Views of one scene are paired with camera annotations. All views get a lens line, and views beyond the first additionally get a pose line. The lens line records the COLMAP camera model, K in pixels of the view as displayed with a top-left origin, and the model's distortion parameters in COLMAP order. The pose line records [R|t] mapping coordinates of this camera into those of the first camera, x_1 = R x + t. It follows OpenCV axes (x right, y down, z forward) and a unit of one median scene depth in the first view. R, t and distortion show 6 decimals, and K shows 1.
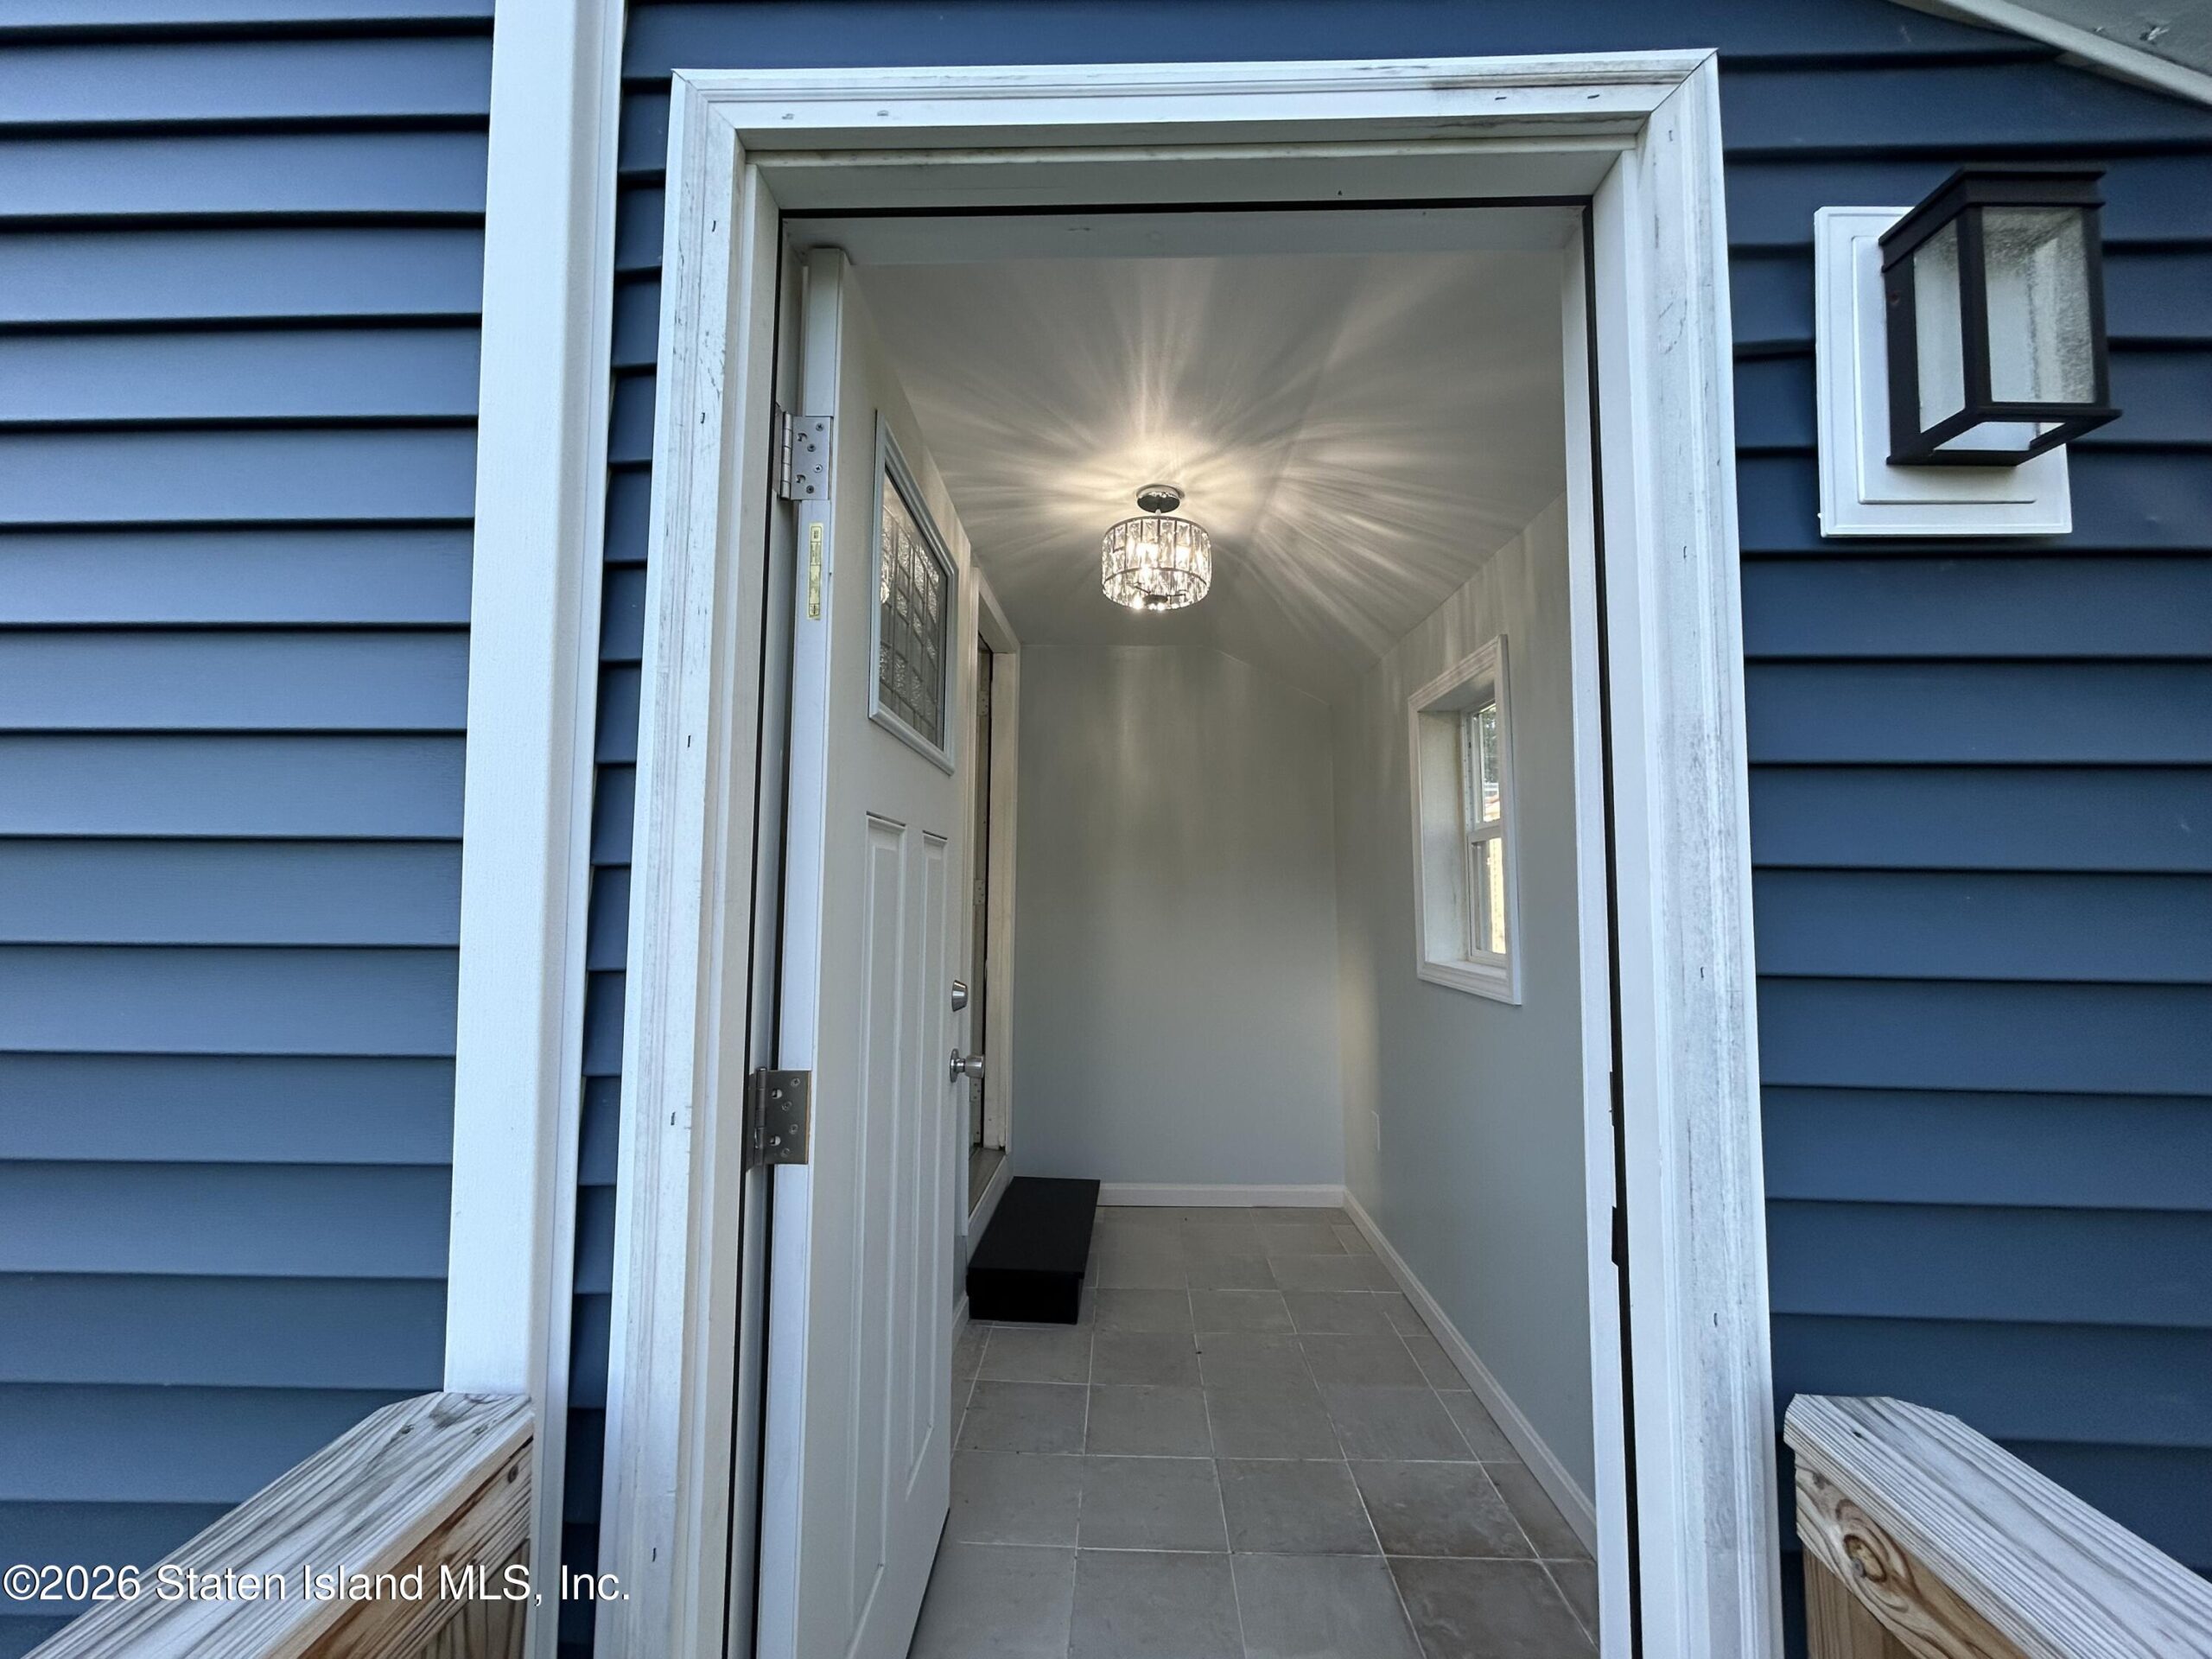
lens RADIAL K [[893.1, 0, 1104.6], [0, 893.1, 823.9], [0, 0, 1]] dist [-0.009663, 0.006219]
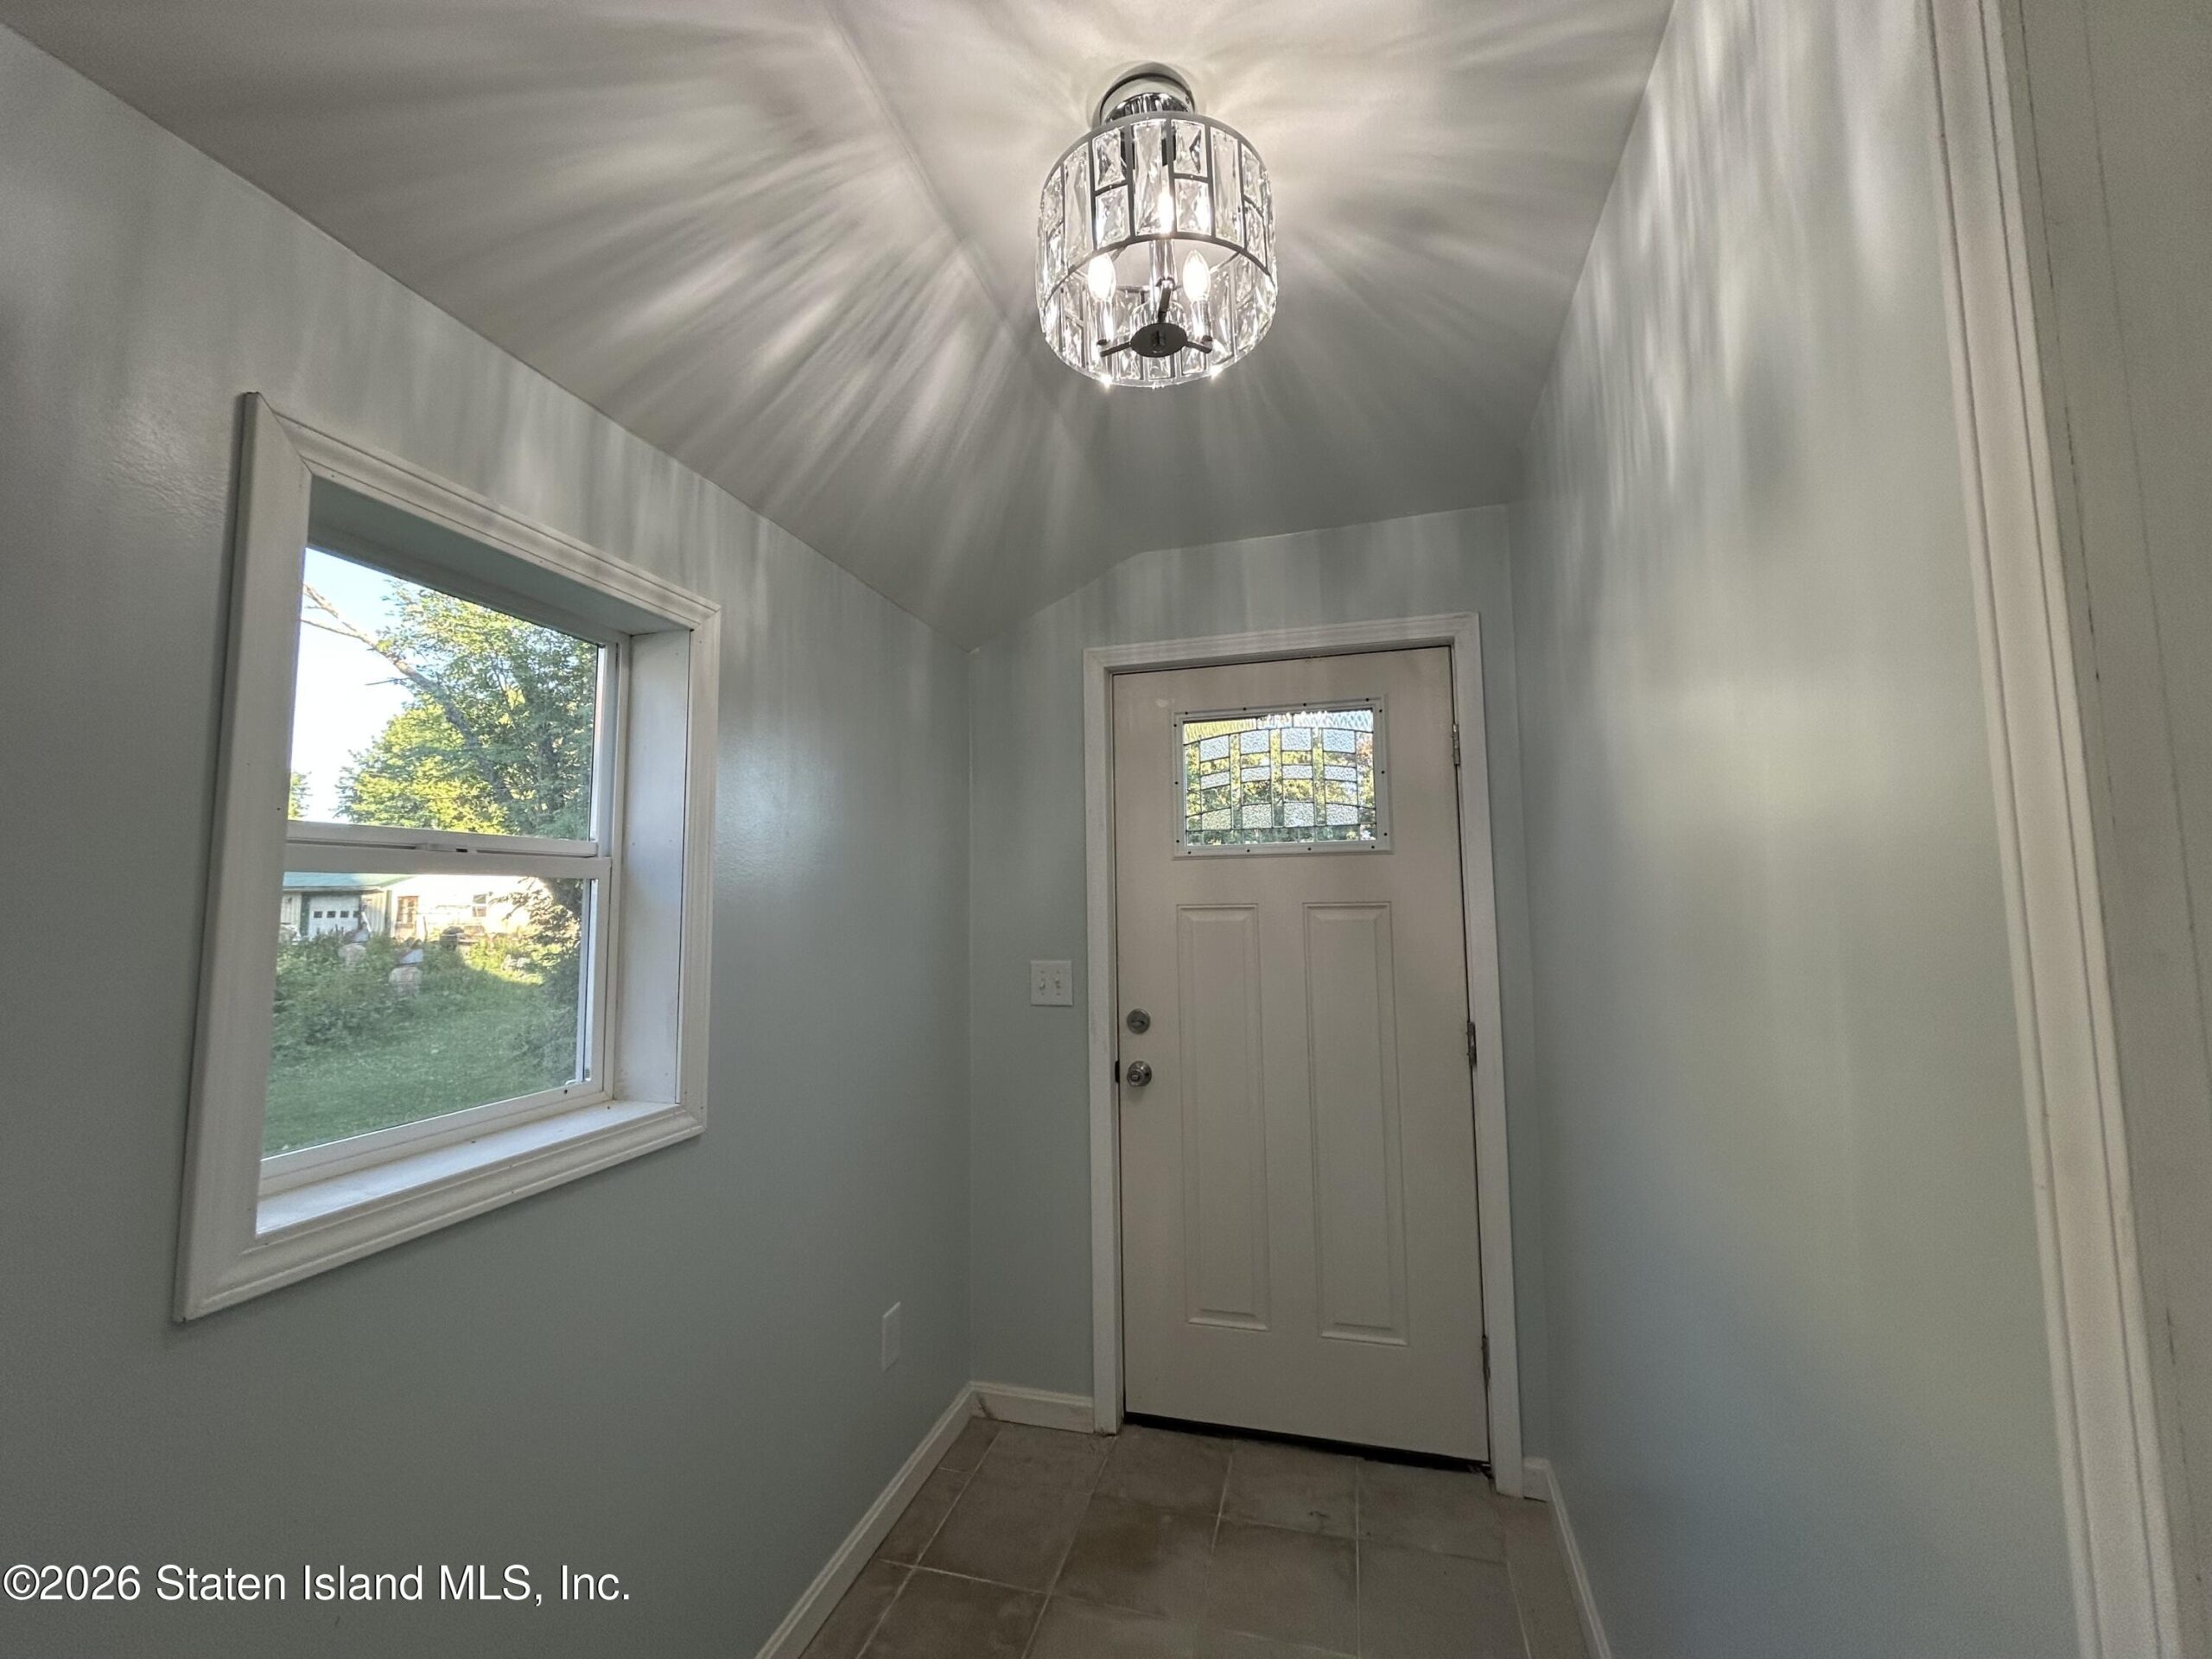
lens RADIAL K [[893.1, 0, 1104.6], [0, 893.1, 823.9], [0, 0, 1]] dist [-0.009663, 0.006219]
pose [[-0.972377, 0.024550, 0.232123, -0.016503], [-0.012946, 0.987251, -0.158644, 0.062205], [-0.233058, -0.157267, -0.959662, 1.468396]]
